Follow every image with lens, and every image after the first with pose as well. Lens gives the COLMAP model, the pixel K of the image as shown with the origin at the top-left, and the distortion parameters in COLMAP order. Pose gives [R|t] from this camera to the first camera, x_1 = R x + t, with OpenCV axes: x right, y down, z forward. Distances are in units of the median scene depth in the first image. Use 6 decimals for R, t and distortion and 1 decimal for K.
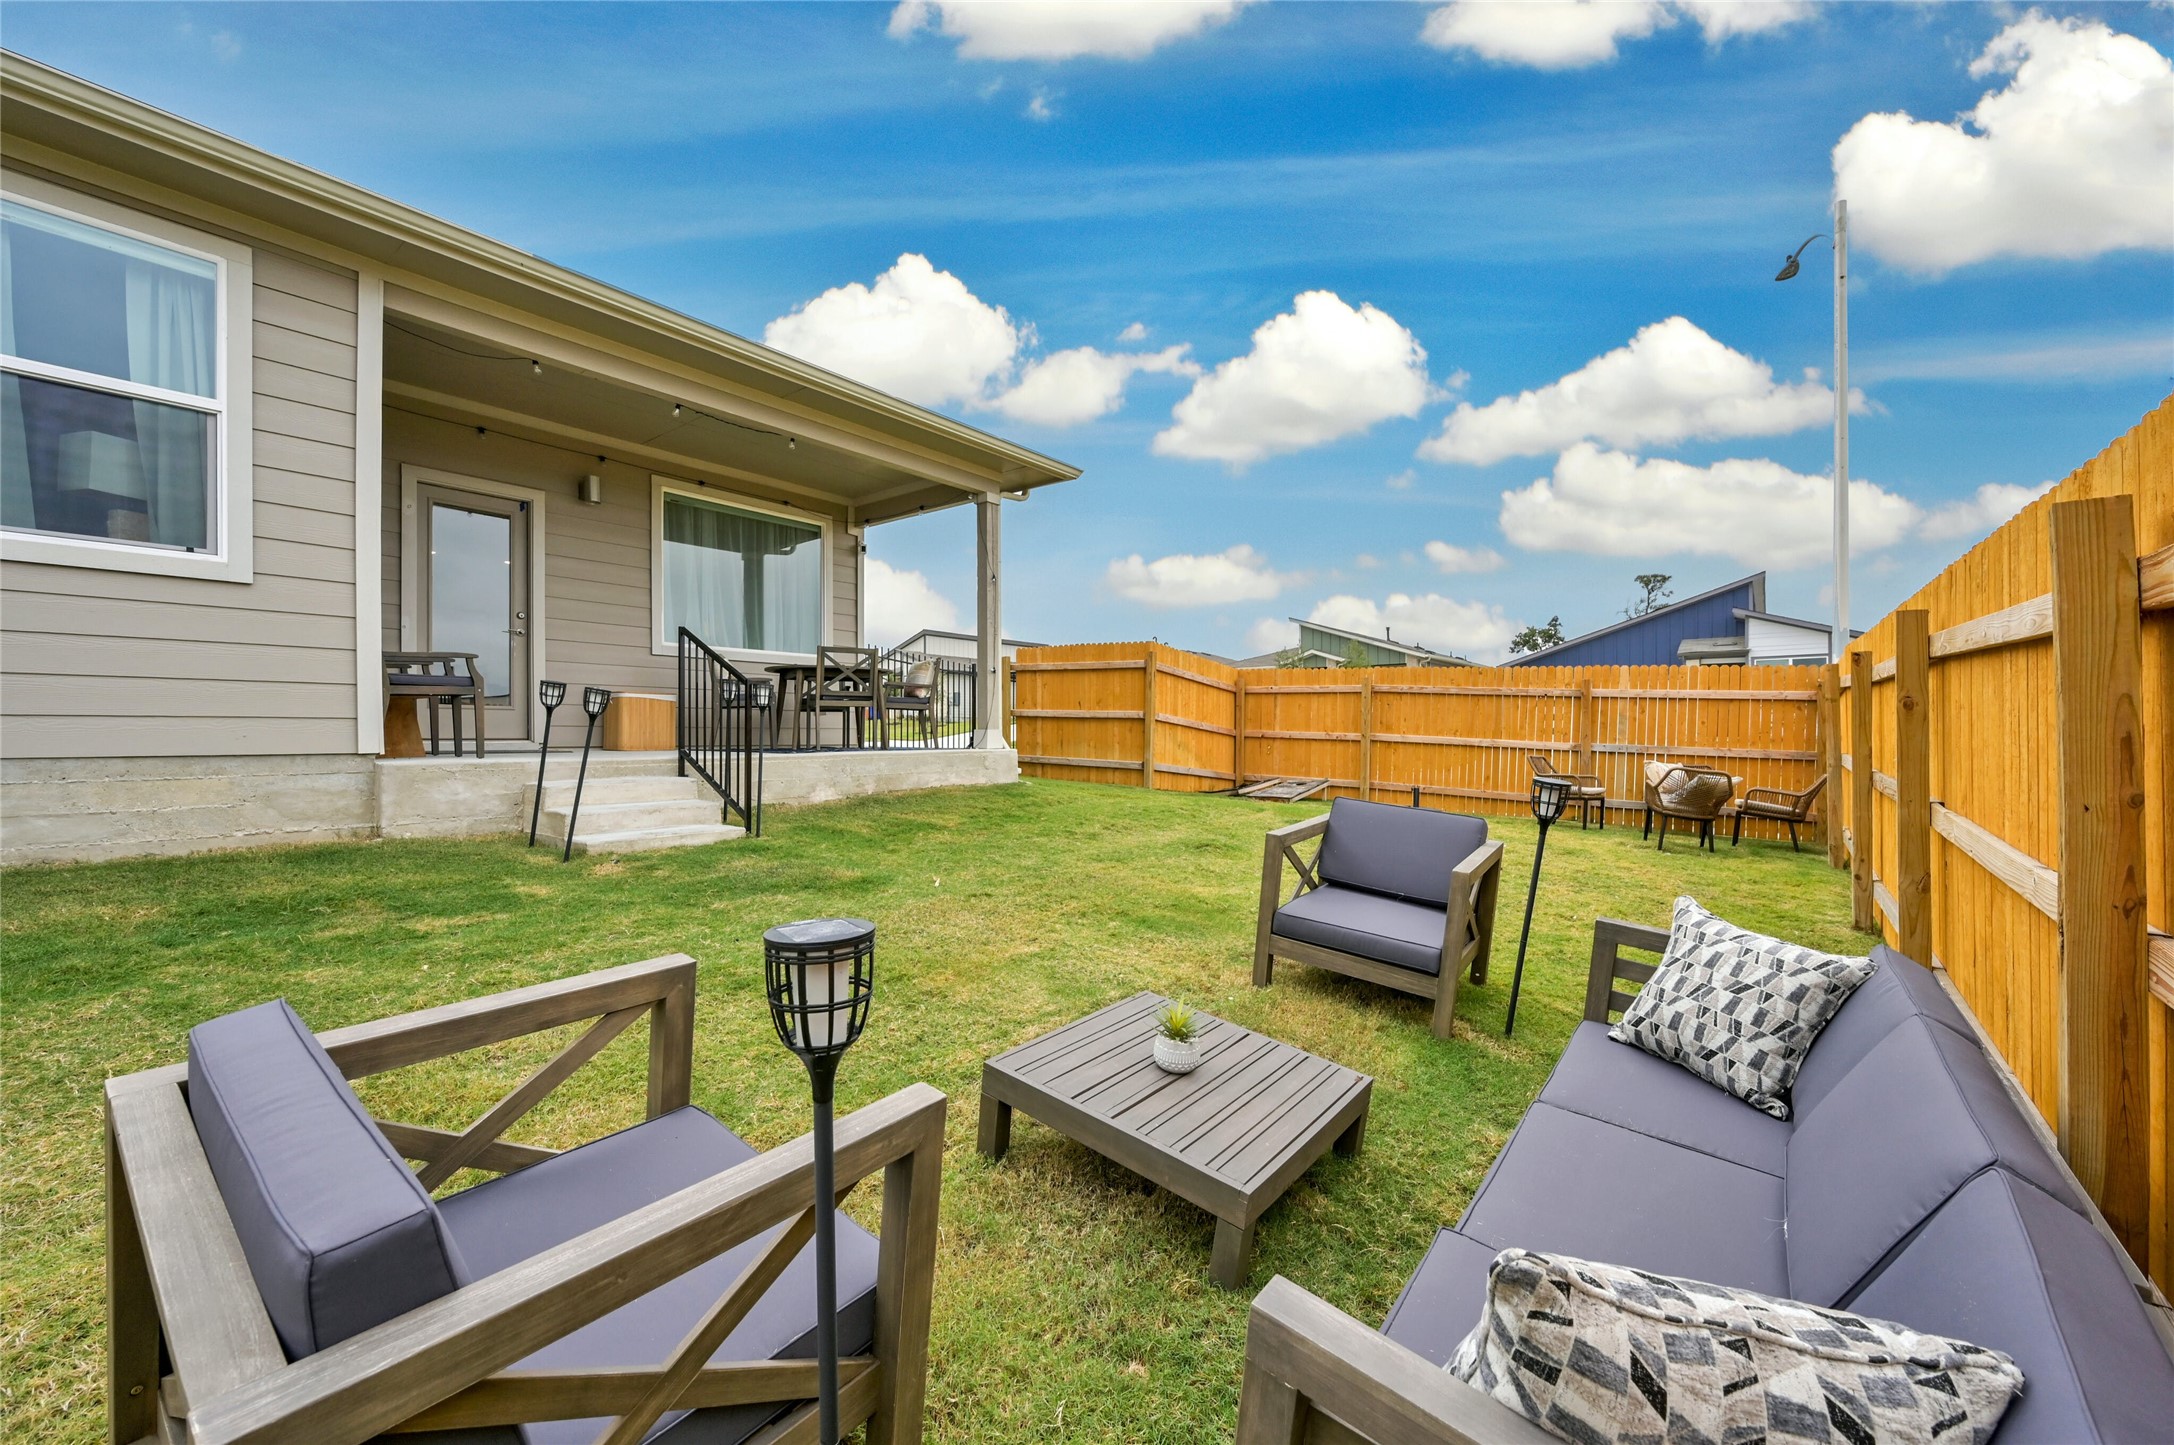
lens RADIAL K [[871.7, 0, 1085.1], [0, 871.7, 727.2], [0, 0, 1]] dist [-0.001483, -0.000335]
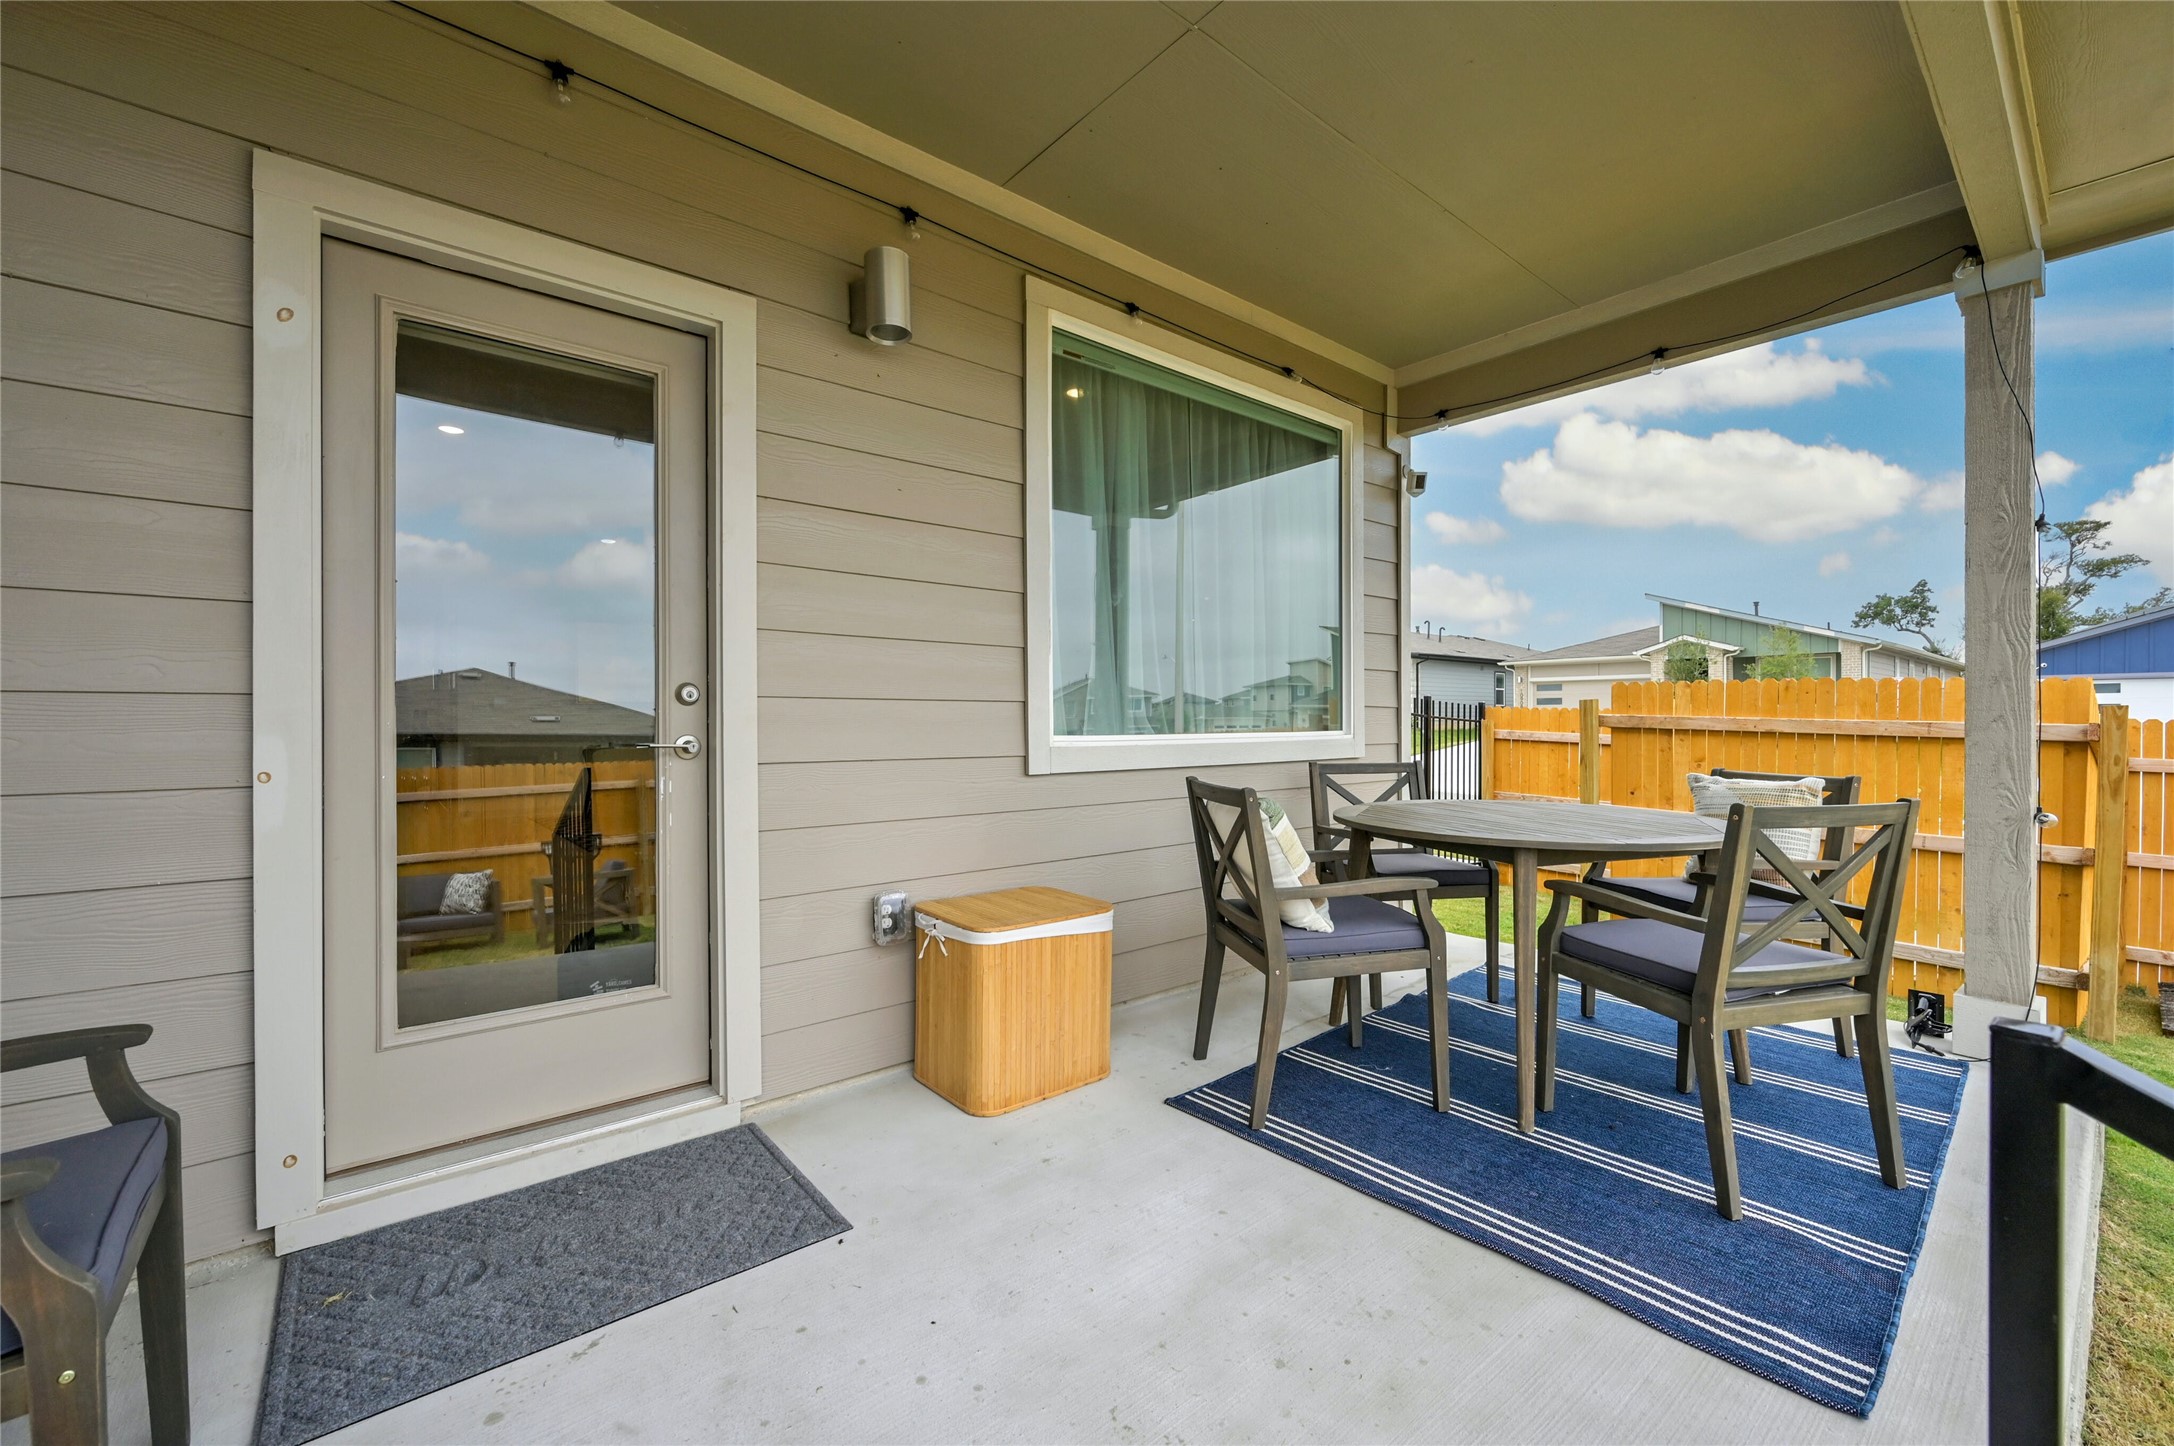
lens RADIAL K [[871.7, 0, 1085.1], [0, 871.7, 727.7], [0, 0, 1]] dist [-0.001483, -0.000335]
pose [[0.976794, 0.003725, -0.214147, -0.390115], [0.000725, 0.999786, 0.020697, -0.107769], [0.214178, -0.020372, 0.976582, 0.639402]]
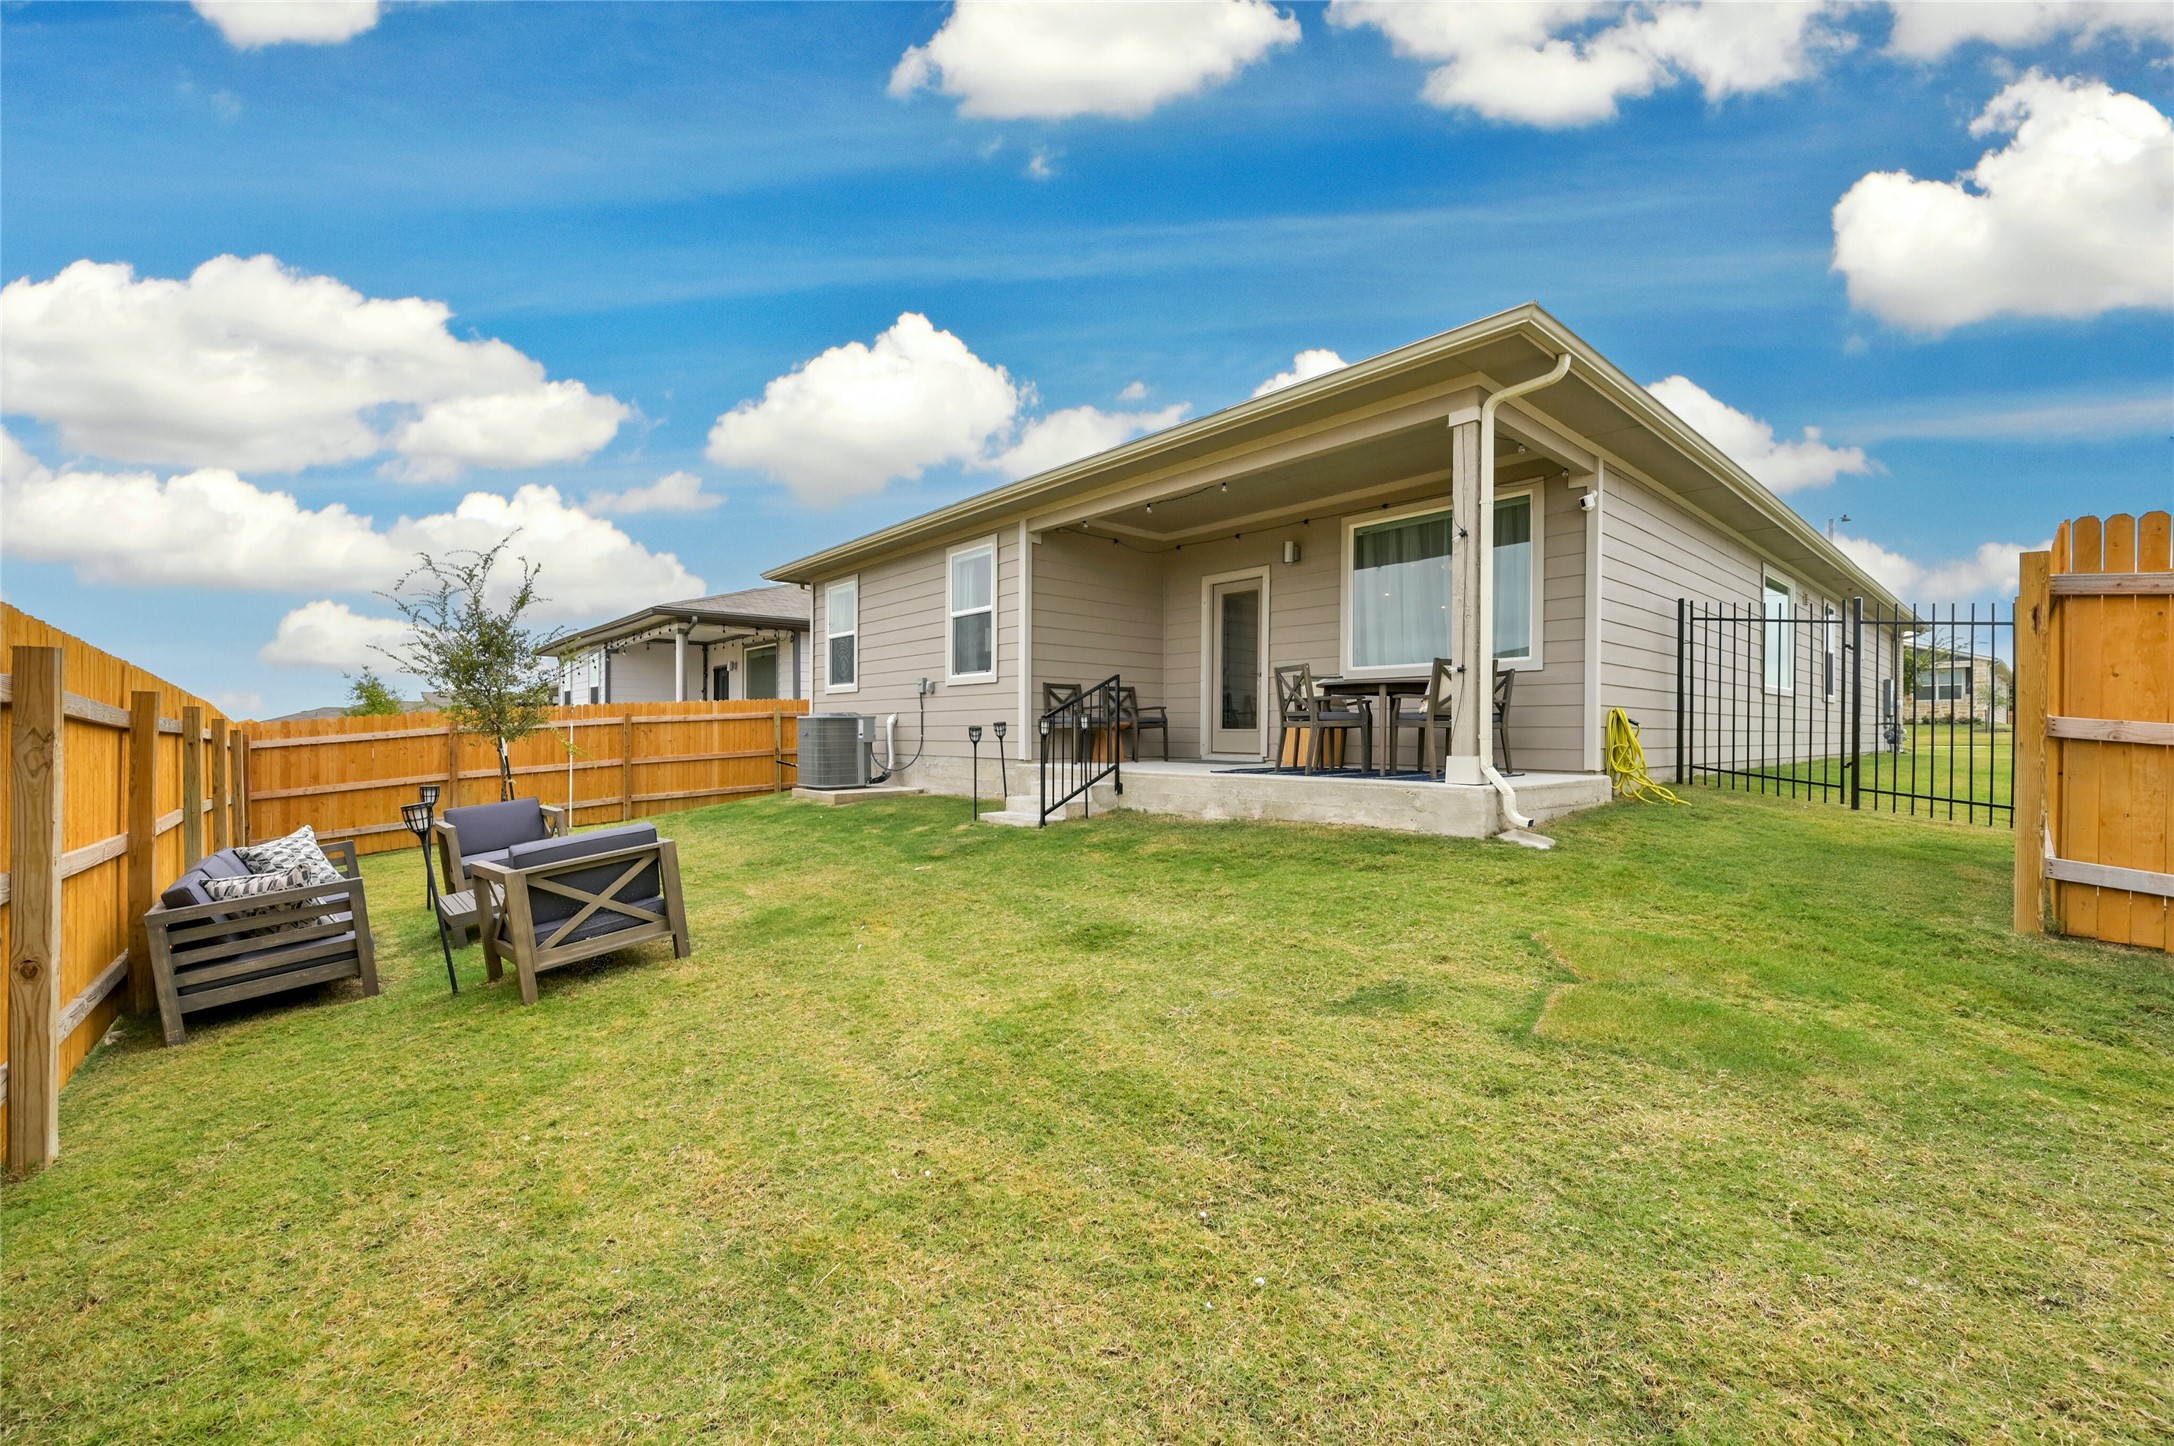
lens RADIAL K [[871.7, 0, 1085.1], [0, 871.7, 727.7], [0, 0, 1]] dist [-0.001483, -0.000335]
pose [[-0.188338, -0.001688, -0.982103, 0.648996], [0.007918, 0.999963, -0.003237, -0.020801], [0.982072, -0.008386, -0.188318, 0.872459]]
